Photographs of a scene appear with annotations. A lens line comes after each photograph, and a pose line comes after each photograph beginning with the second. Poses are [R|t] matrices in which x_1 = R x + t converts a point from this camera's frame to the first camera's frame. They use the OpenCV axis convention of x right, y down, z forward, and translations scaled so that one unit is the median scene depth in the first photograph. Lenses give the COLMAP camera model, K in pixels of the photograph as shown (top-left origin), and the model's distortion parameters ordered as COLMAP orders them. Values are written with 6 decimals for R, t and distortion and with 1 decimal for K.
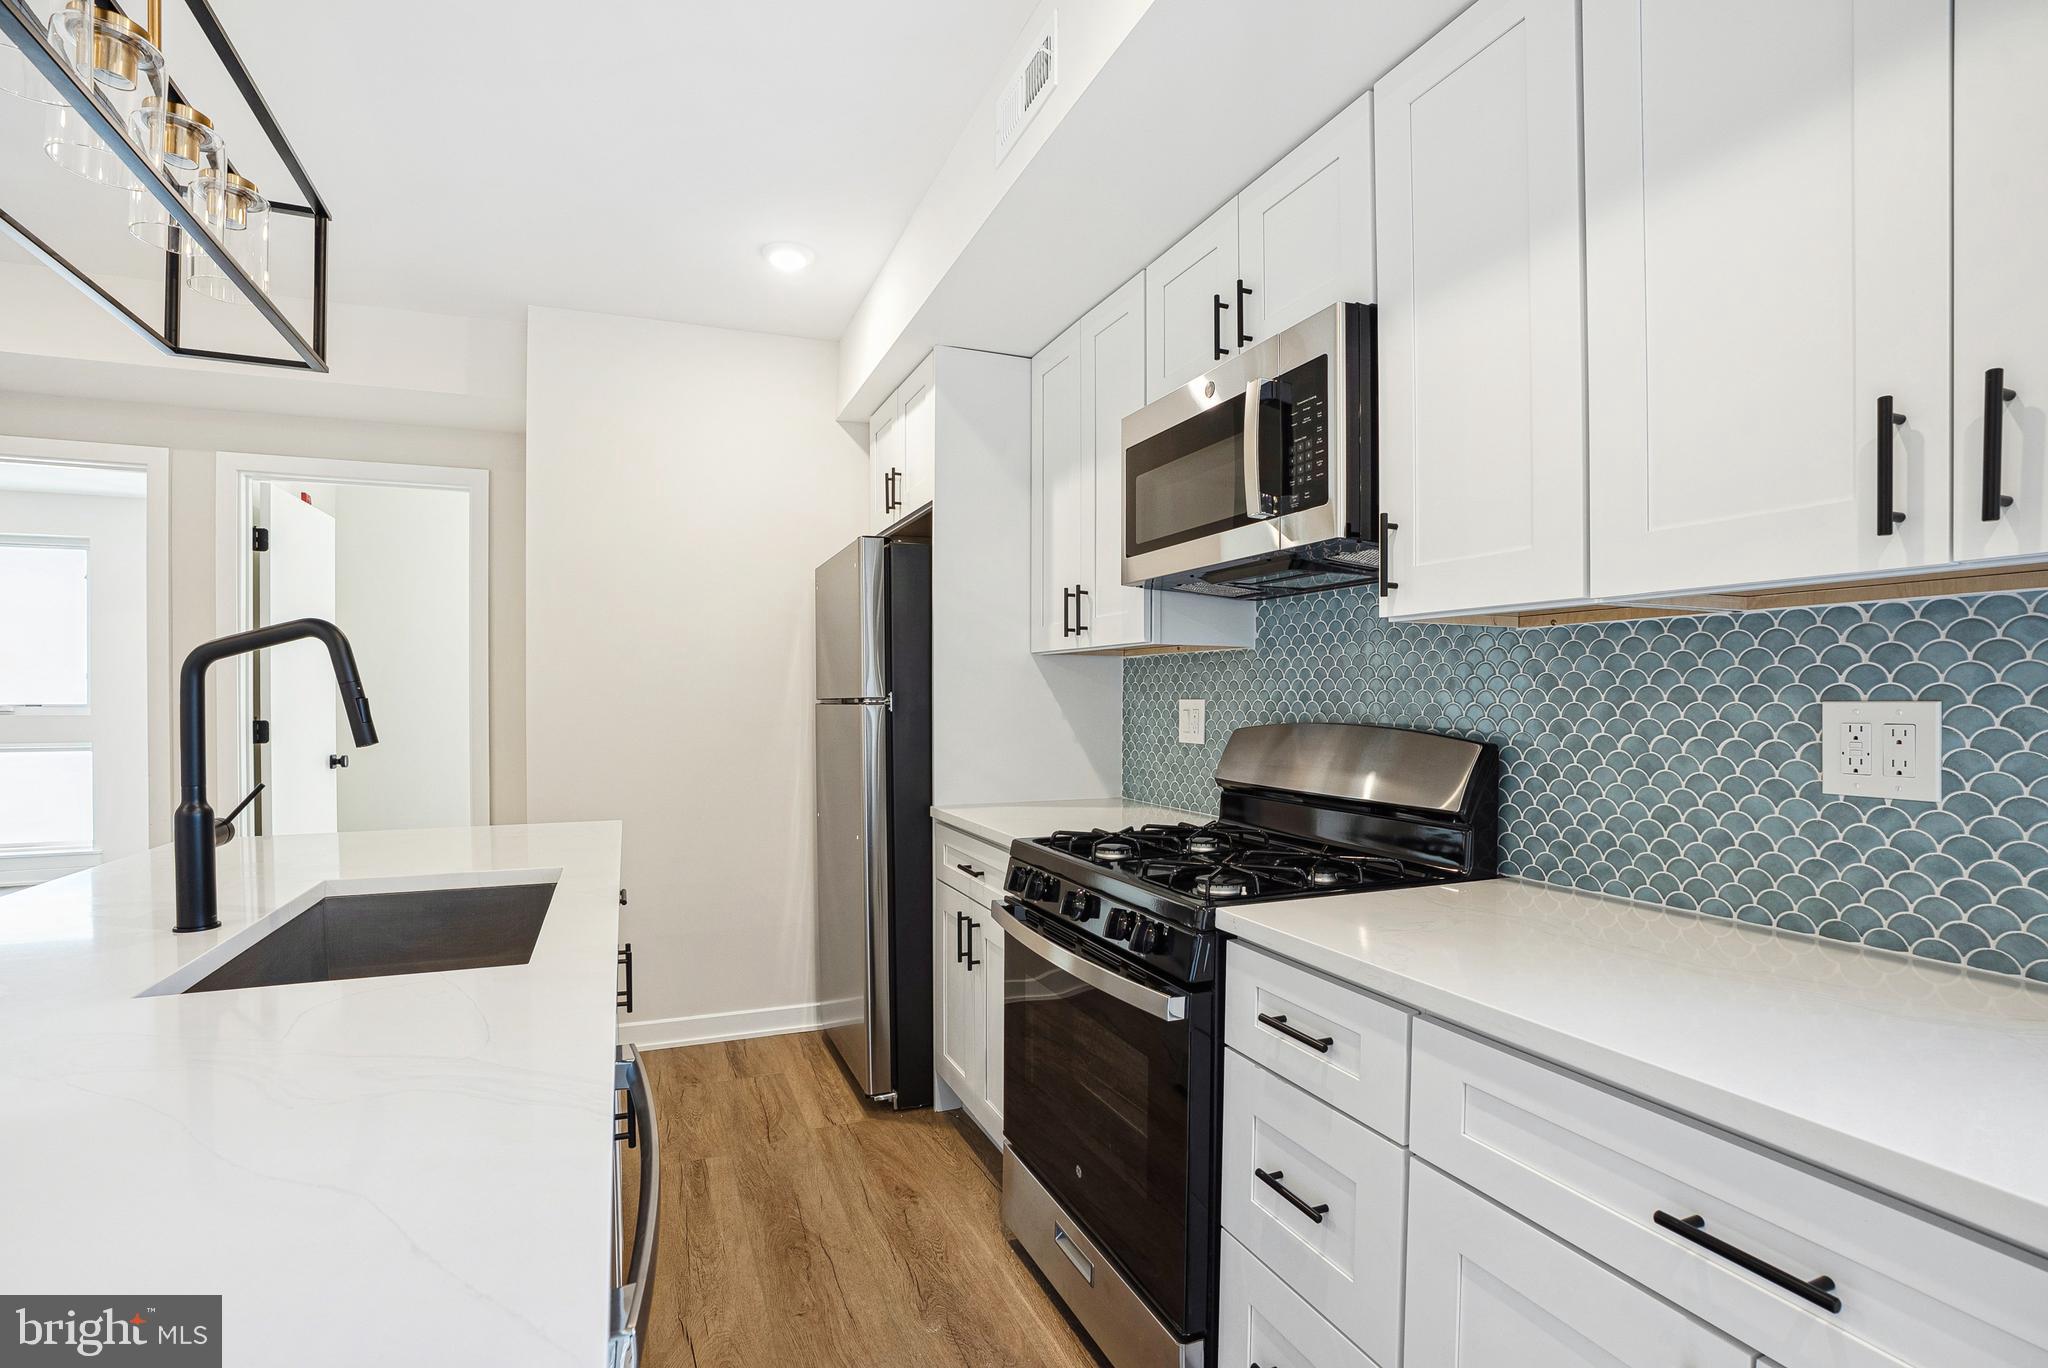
lens RADIAL K [[940.0, 0, 1011.2], [0, 940.0, 689.9], [0, 0, 1]] dist [-0.075009, 0.028503]
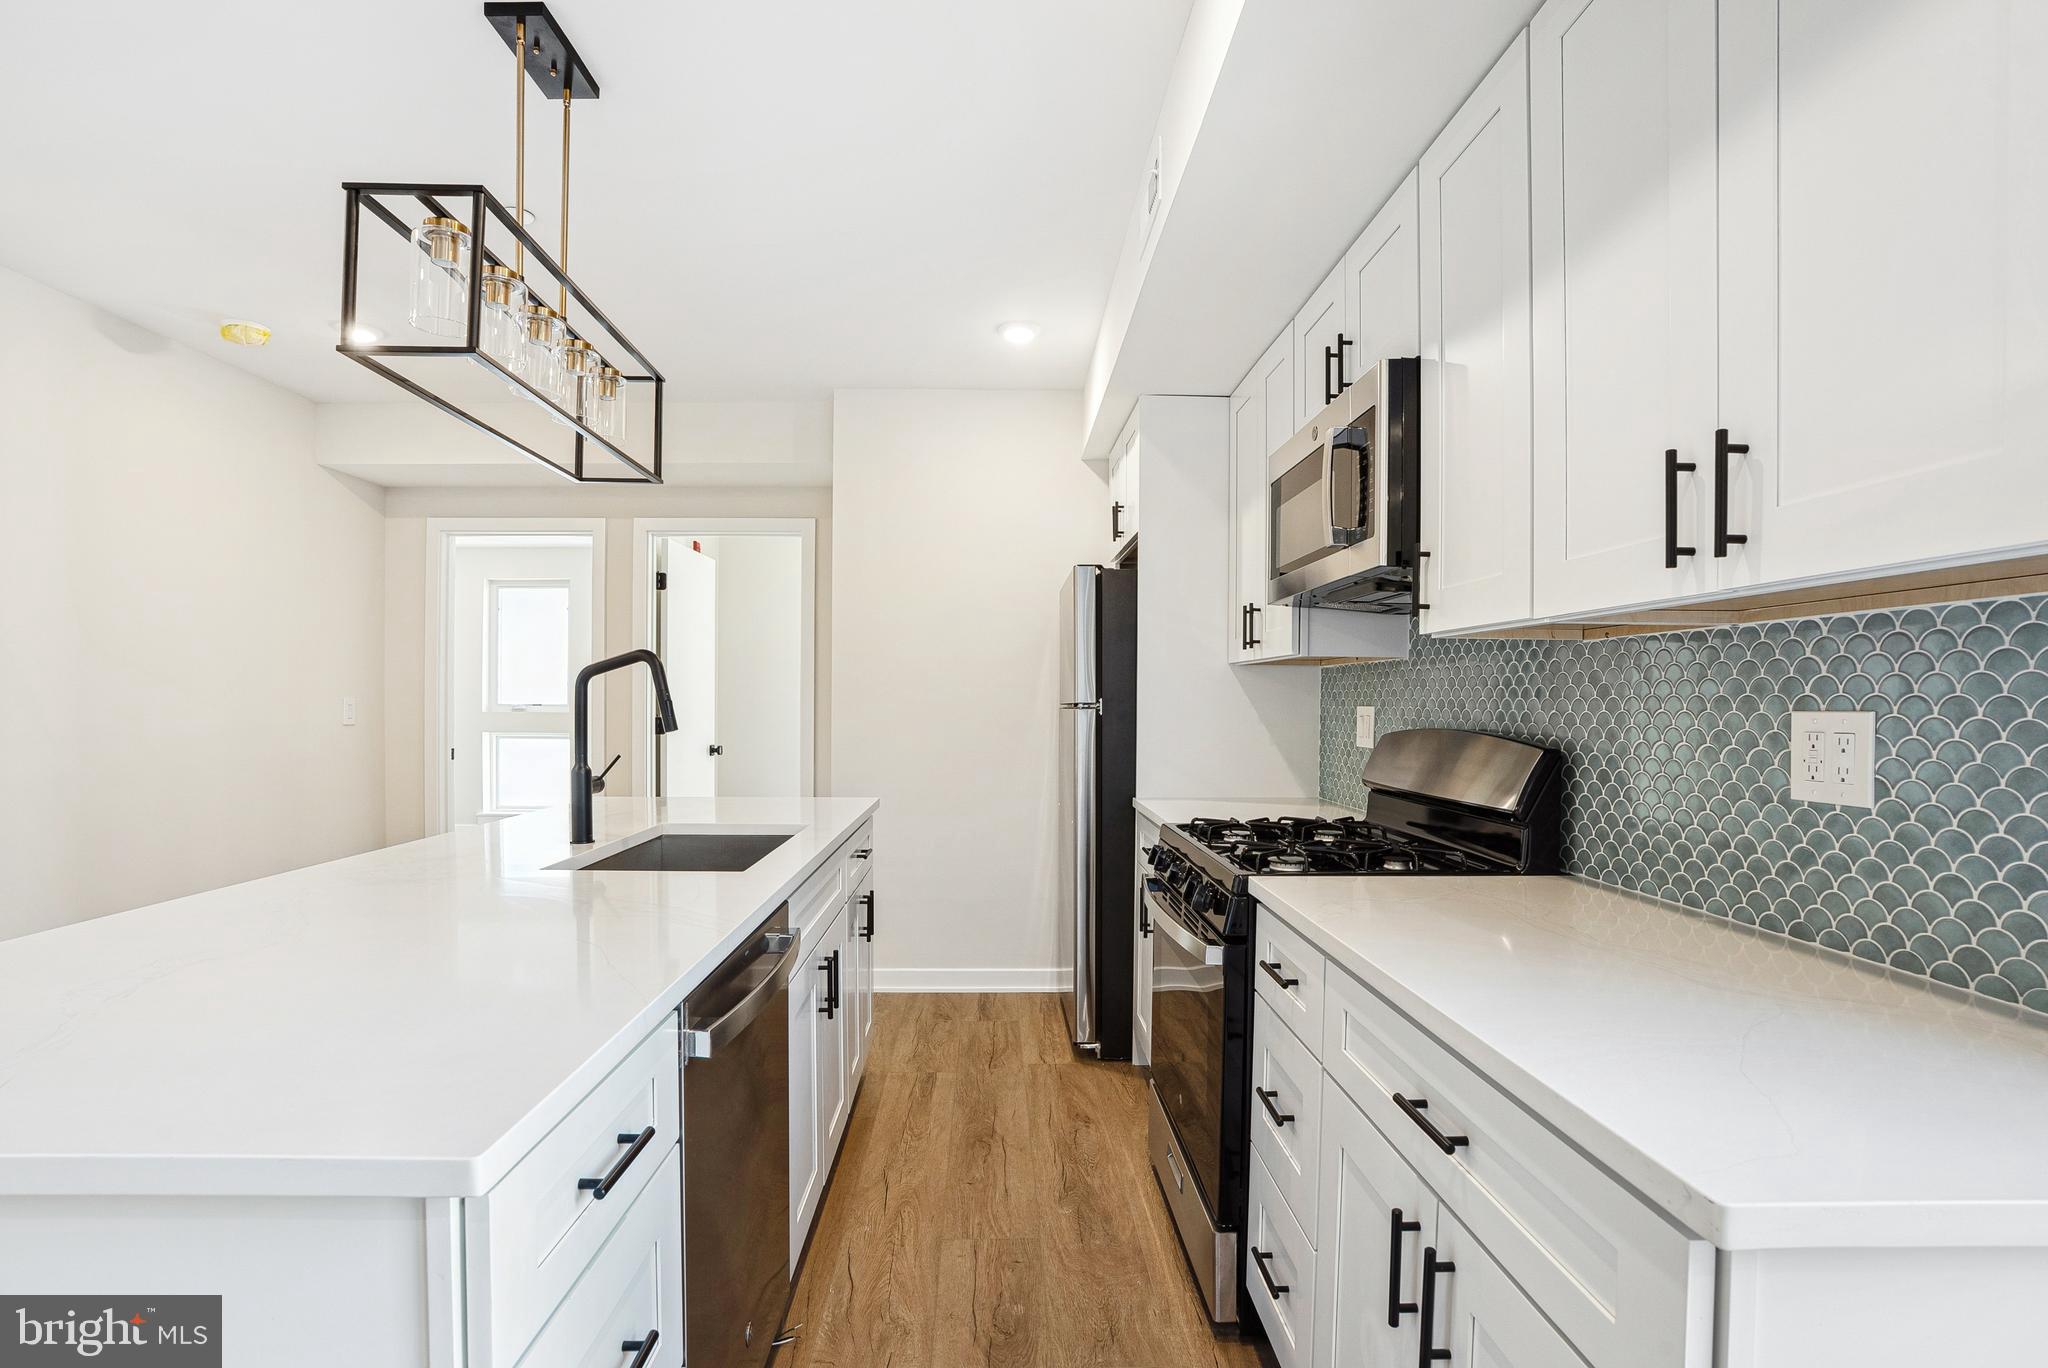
lens RADIAL K [[940.0, 0, 1011.2], [0, 940.0, 689.9], [0, 0, 1]] dist [-0.075009, 0.028503]
pose [[0.934957, 0.000854, -0.354759, 0.305437], [-0.002986, 0.999981, -0.005462, -0.002366], [0.354748, 0.006166, 0.934942, -0.213602]]
